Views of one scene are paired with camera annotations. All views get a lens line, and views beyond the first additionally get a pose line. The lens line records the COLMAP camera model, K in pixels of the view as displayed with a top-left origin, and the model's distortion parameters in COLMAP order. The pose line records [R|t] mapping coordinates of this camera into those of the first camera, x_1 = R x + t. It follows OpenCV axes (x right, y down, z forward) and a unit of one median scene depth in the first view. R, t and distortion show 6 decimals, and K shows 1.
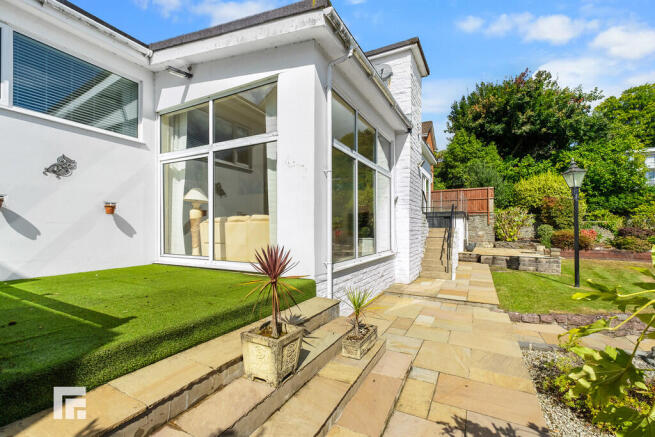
lens RADIAL K [[278.2, 0, 332.2], [0, 278.2, 219.1], [0, 0, 1]] dist [0.002225, -0.000557]
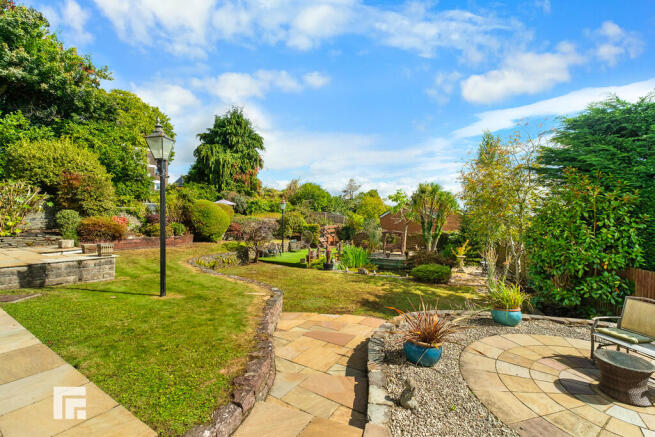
lens RADIAL K [[278.2, 0, 320.8], [0, 278.2, 217.1], [0, 0, 1]] dist [0.002225, -0.000557]
pose [[0.082775, -0.005530, 0.996553, 0.095283], [-0.036689, 0.999290, 0.008593, 0.008226], [-0.995893, -0.037273, 0.082513, 0.273815]]
